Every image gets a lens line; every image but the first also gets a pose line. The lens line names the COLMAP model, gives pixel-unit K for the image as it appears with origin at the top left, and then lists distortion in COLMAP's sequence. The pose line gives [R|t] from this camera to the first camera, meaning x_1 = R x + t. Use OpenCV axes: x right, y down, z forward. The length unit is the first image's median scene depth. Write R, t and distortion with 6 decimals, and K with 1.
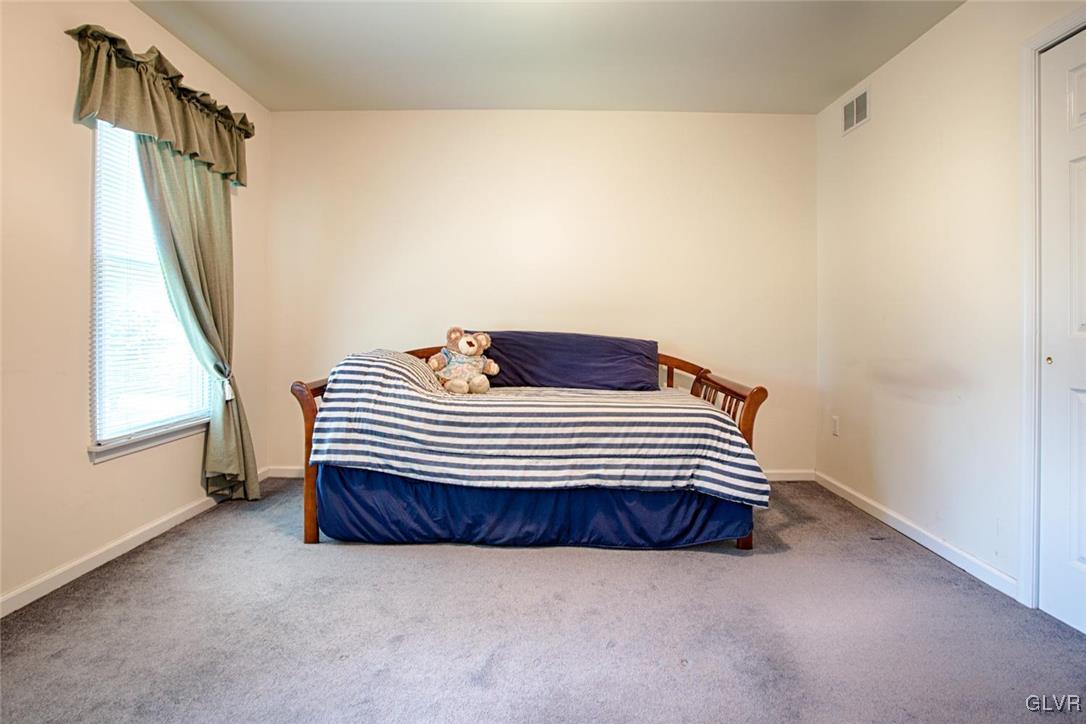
lens RADIAL K [[562.2, 0, 544.6], [0, 562.2, 327.5], [0, 0, 1]] dist [-0.071809, 0.036802]
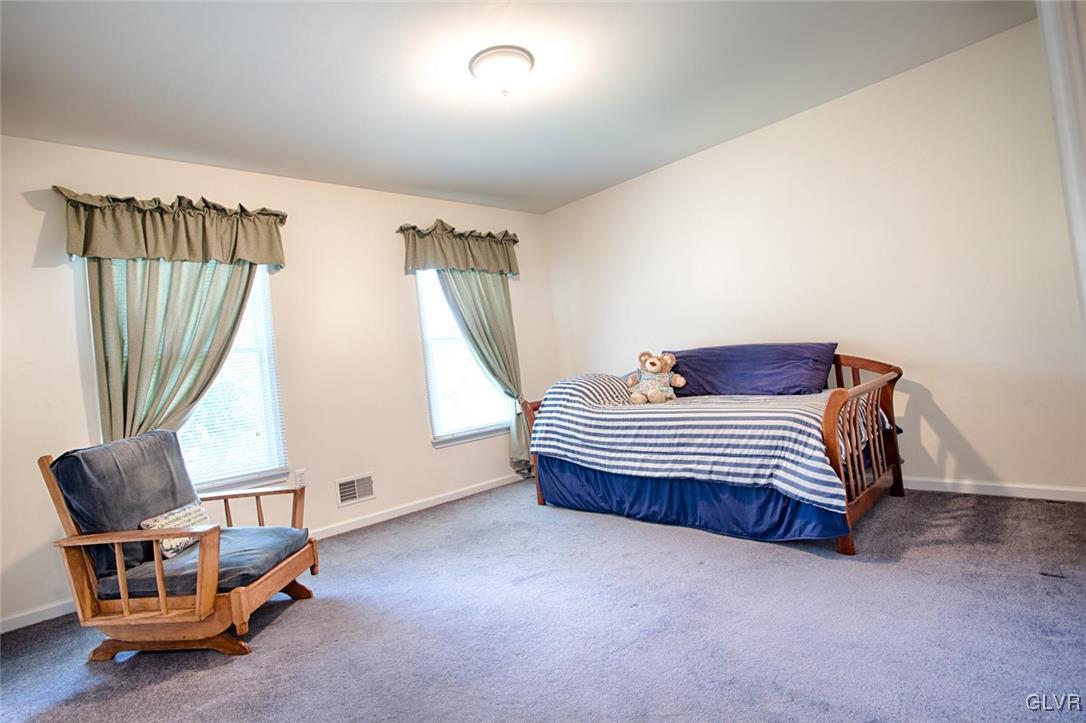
lens RADIAL K [[531.3, 0, 546.4], [0, 531.3, 355.2], [0, 0, 1]] dist [-0.066946, 0.030758]
pose [[0.692791, -0.096814, -0.714610, 0.698675], [0.117961, 0.992814, -0.020144, 0.007071], [0.711425, -0.070341, 0.699233, 0.005177]]
